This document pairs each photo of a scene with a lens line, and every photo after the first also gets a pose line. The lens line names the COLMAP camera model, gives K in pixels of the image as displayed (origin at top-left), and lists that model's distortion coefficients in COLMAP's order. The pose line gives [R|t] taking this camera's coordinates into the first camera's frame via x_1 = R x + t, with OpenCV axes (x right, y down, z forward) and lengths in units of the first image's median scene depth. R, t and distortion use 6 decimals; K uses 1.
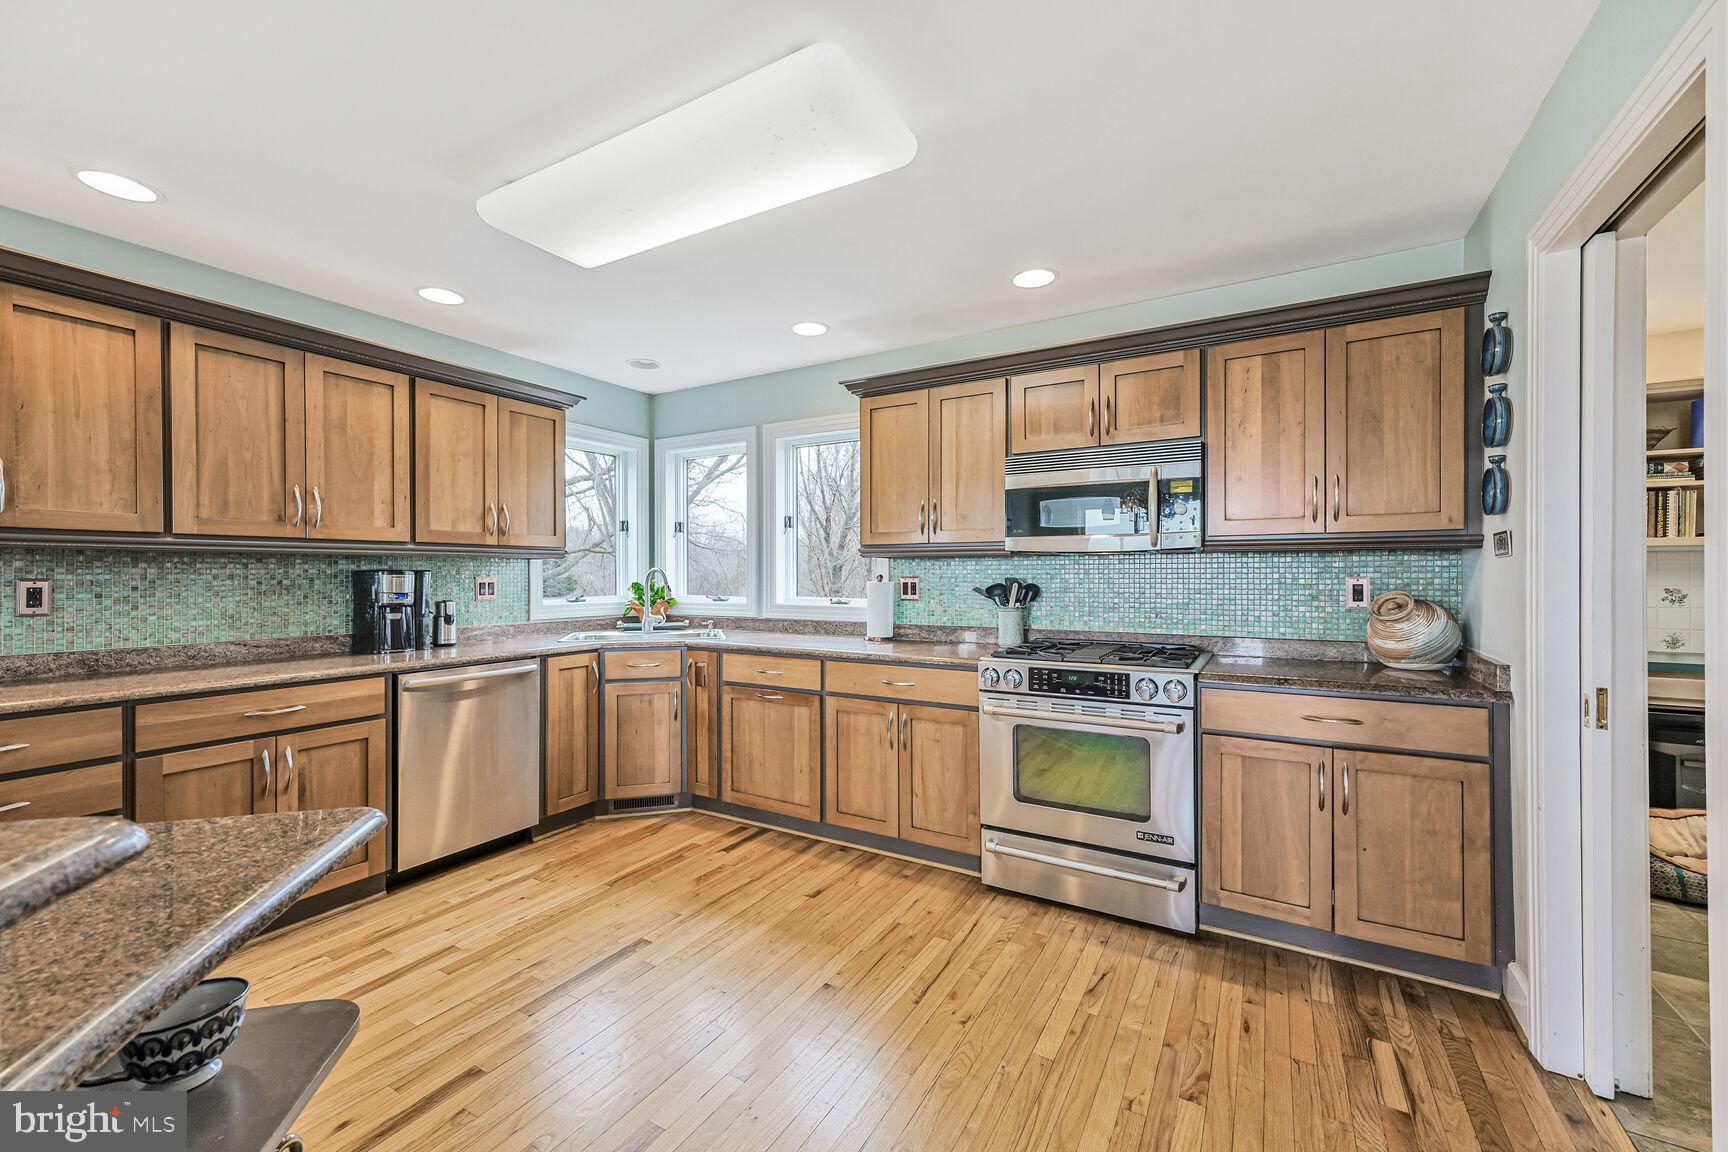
lens RADIAL K [[690.3, 0, 859.9], [0, 690.3, 575.4], [0, 0, 1]] dist [0.001675, 0.000121]
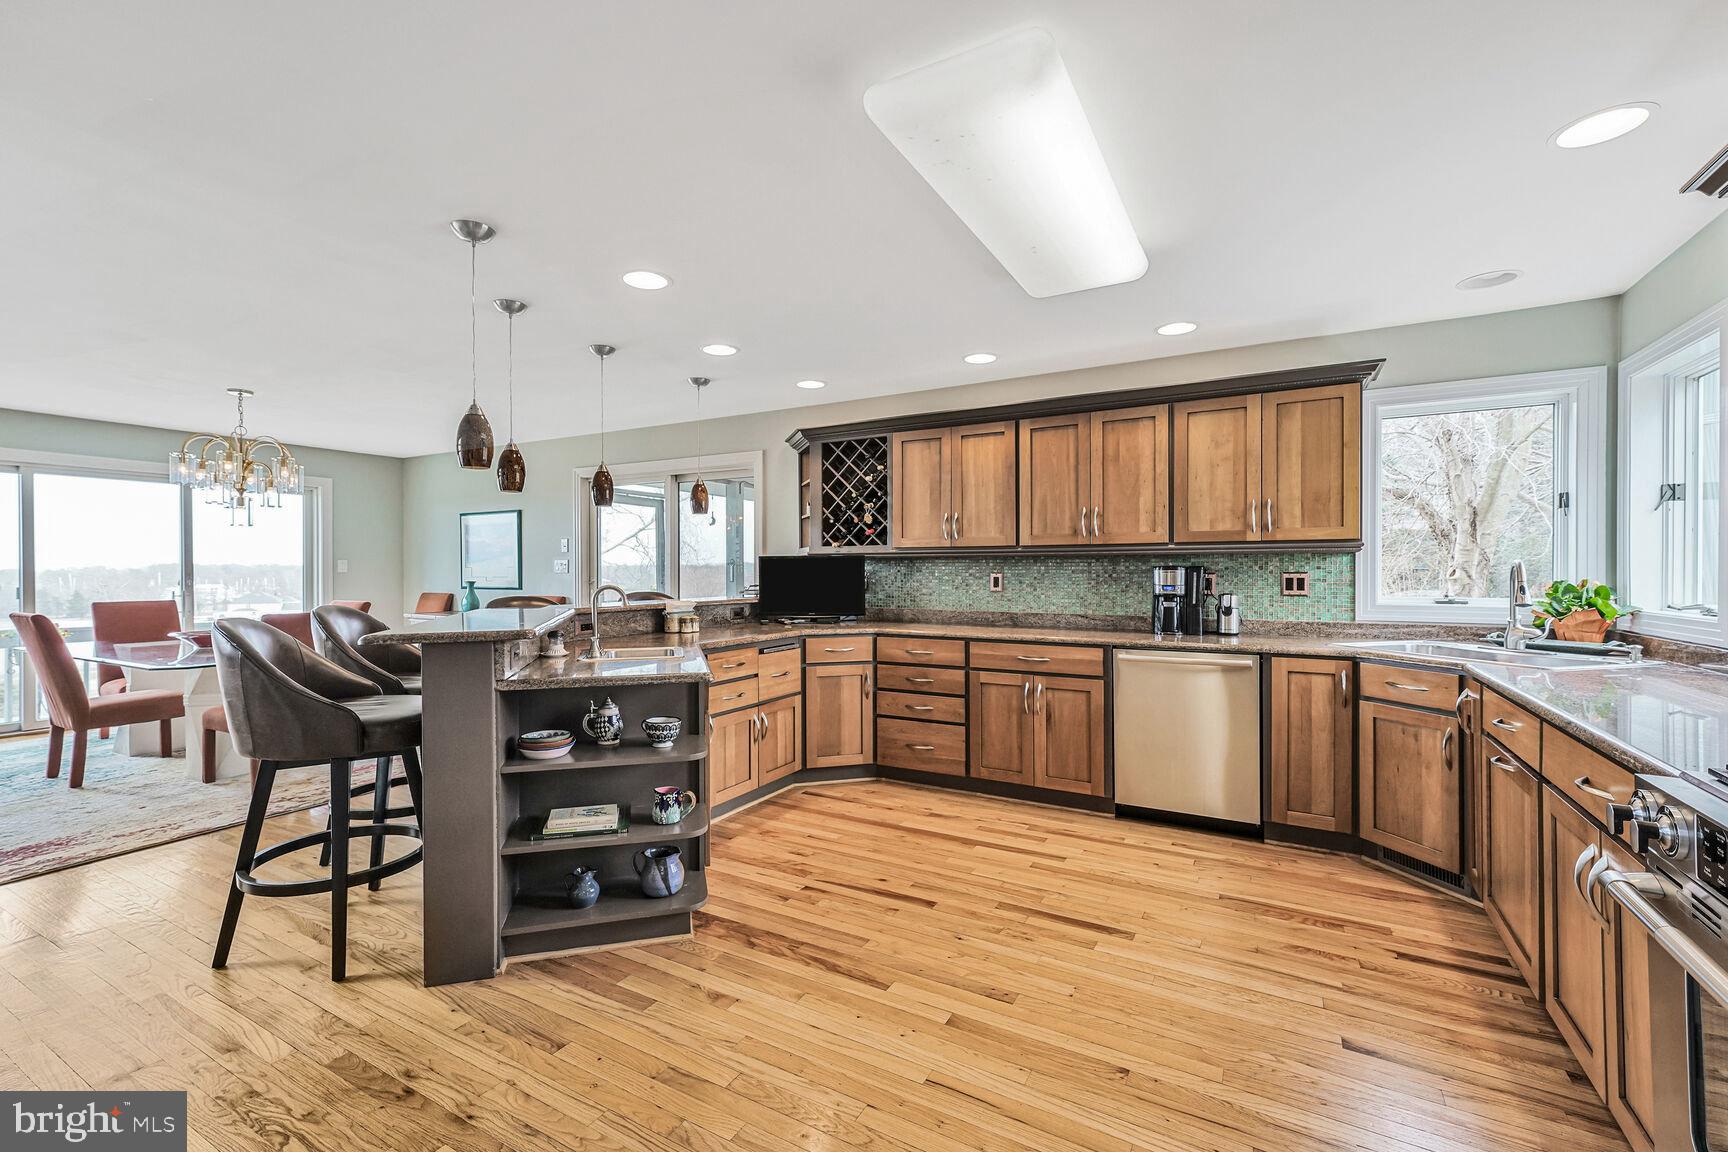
lens RADIAL K [[703.8, 0, 921.1], [0, 703.8, 571.3], [0, 0, 1]] dist [0.002562, 0.000547]
pose [[0.072015, 0.002049, -0.997401, 0.572705], [0.000199, 0.999998, 0.002069, -0.001759], [0.997404, -0.000348, 0.072014, 0.519234]]
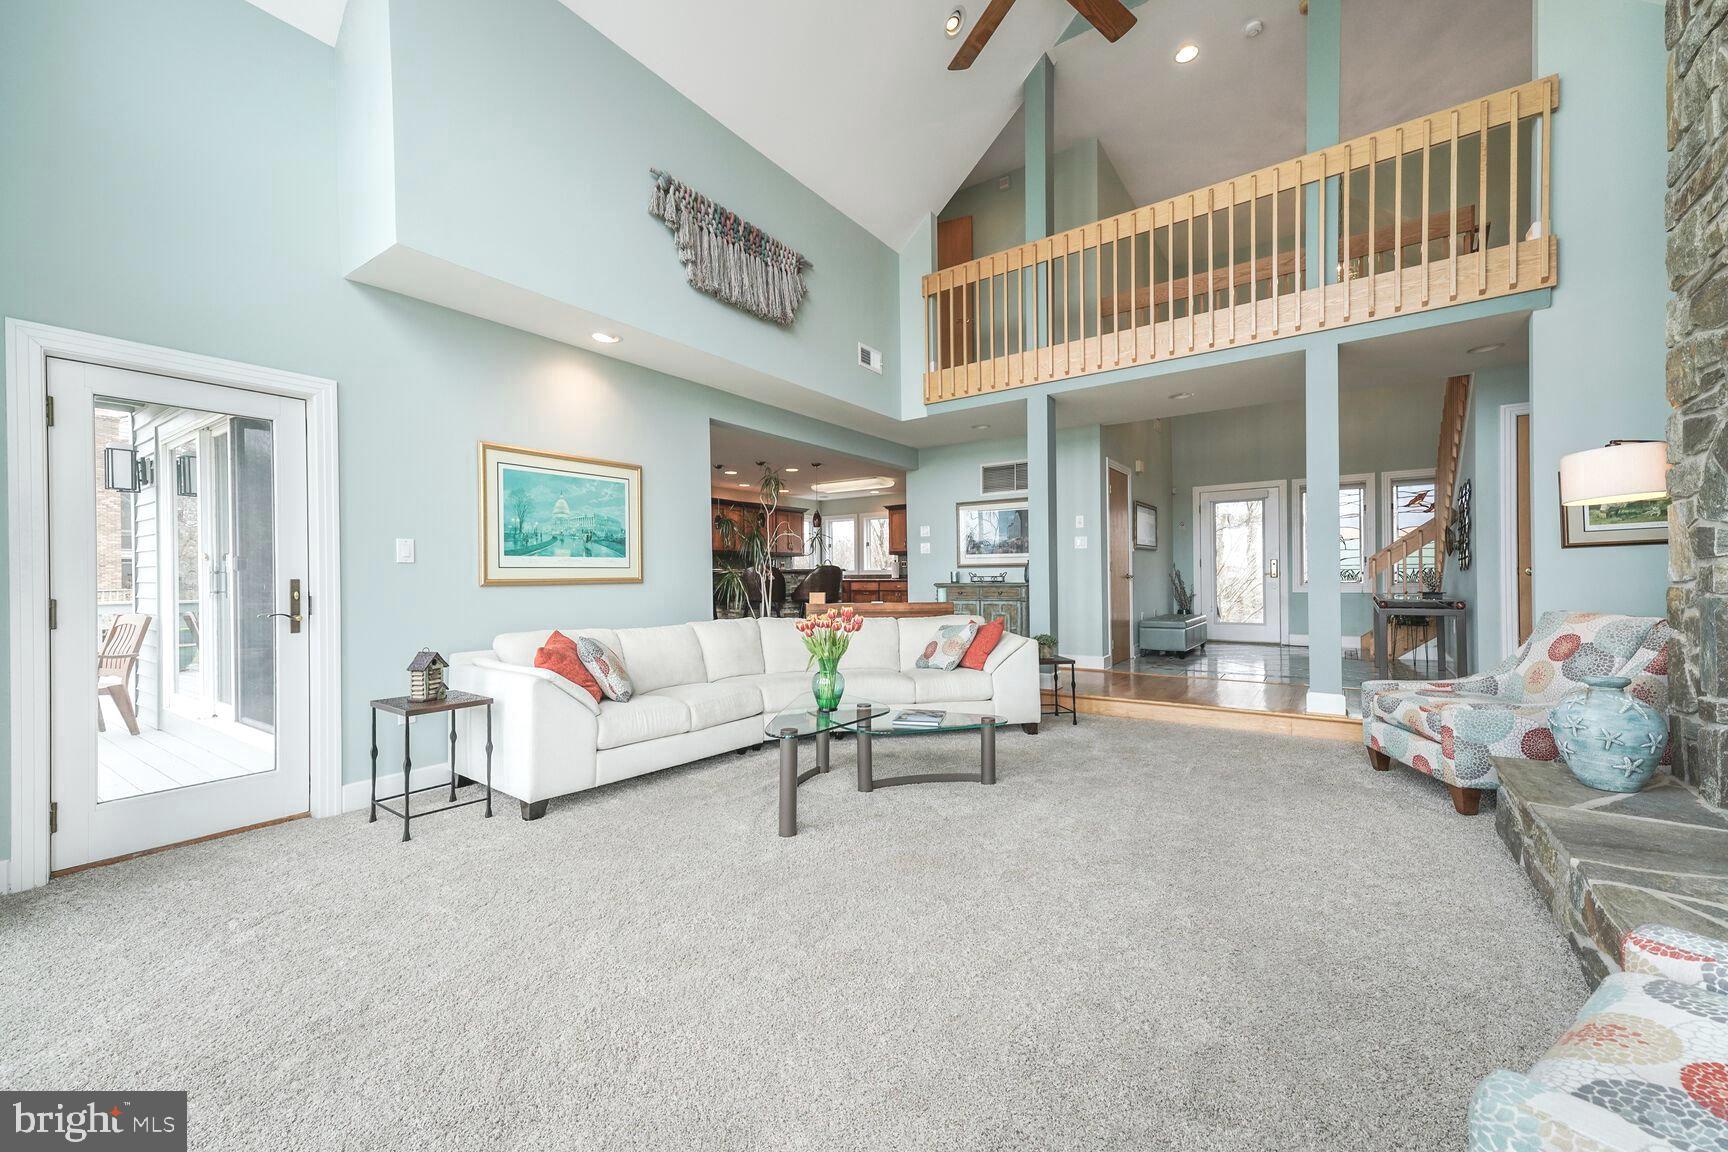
lens RADIAL K [[690.3, 0, 859.9], [0, 690.3, 575.4], [0, 0, 1]] dist [0.001675, 0.000121]
pose [[0.996772, -0.010668, -0.079574, 0.165145], [0.010216, 0.999929, -0.006091, 0.124892], [0.079633, 0.005258, 0.996810, -3.231828]]
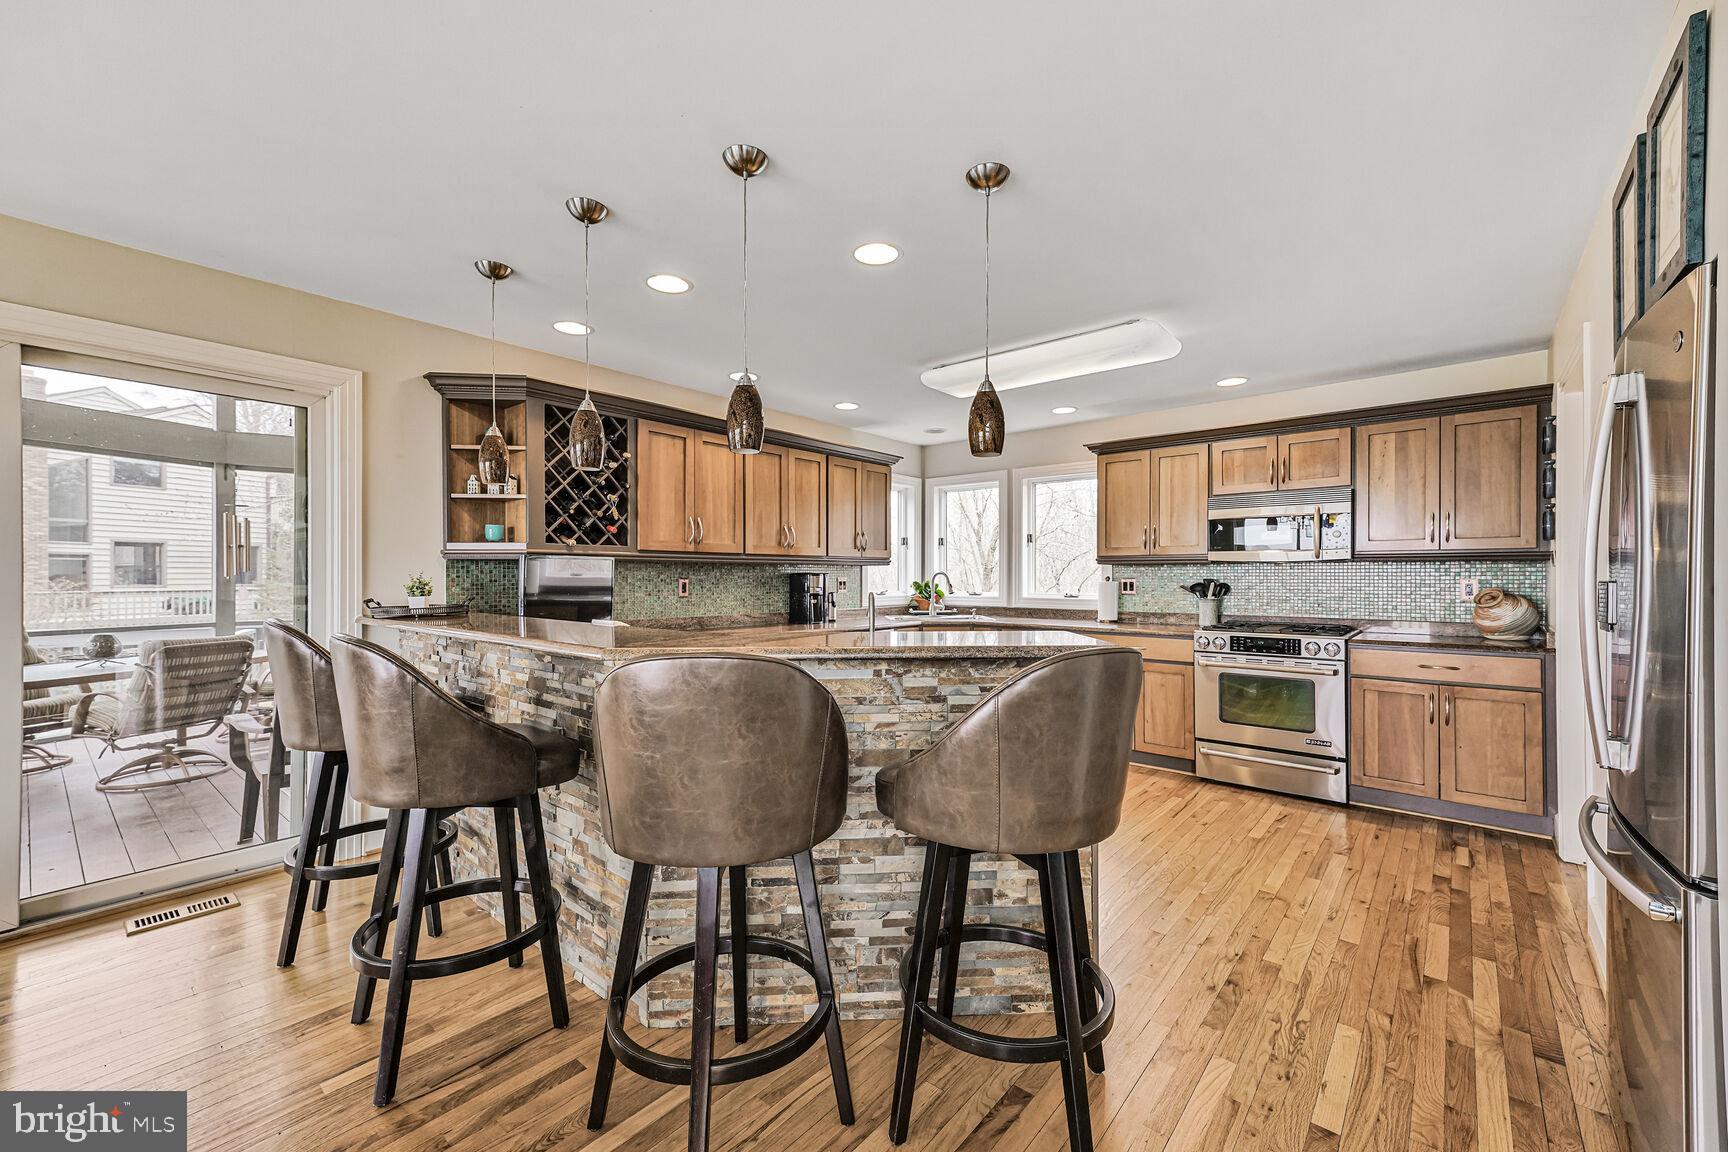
lens RADIAL K [[679.7, 0, 895.1], [0, 679.7, 576.1], [0, 0, 1]] dist [0.014414, 0.000012]
pose [[0.989470, 0.001595, -0.144732, -0.272863], [-0.001792, 0.999998, -0.001227, 0.000801], [0.144730, 0.001474, 0.989470, -0.616469]]
